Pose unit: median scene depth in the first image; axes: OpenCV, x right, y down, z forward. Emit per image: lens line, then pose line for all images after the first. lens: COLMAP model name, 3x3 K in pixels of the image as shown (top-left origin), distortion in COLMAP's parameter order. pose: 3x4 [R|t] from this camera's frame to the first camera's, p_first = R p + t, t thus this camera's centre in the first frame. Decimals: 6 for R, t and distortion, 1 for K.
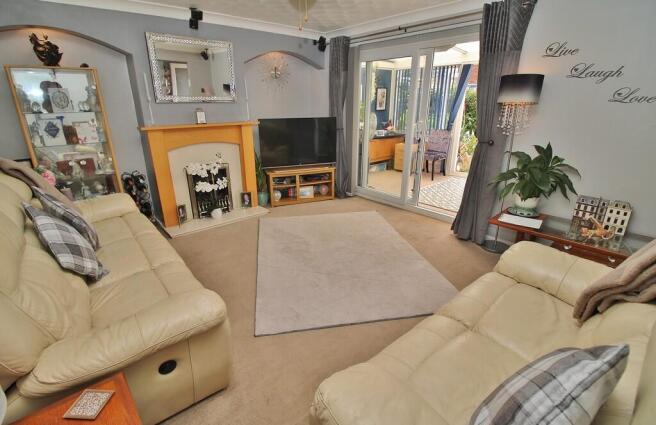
lens RADIAL K [[313.0, 0, 328.0], [0, 313.0, 212.5], [0, 0, 1]] dist [-0.003666, -0.000225]
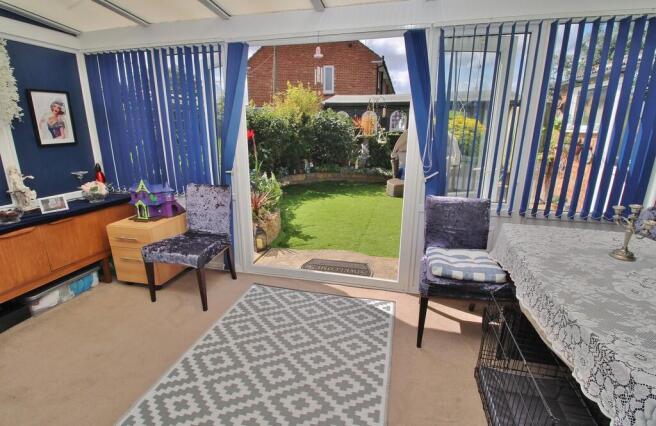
lens RADIAL K [[313.0, 0, 328.0], [0, 313.0, 213.0], [0, 0, 1]] dist [-0.003666, -0.000225]
pose [[0.821601, -0.152876, 0.549183, 0.225003], [0.186361, 0.982467, -0.005314, -0.172164], [-0.538741, 0.106712, 0.835685, 0.480499]]
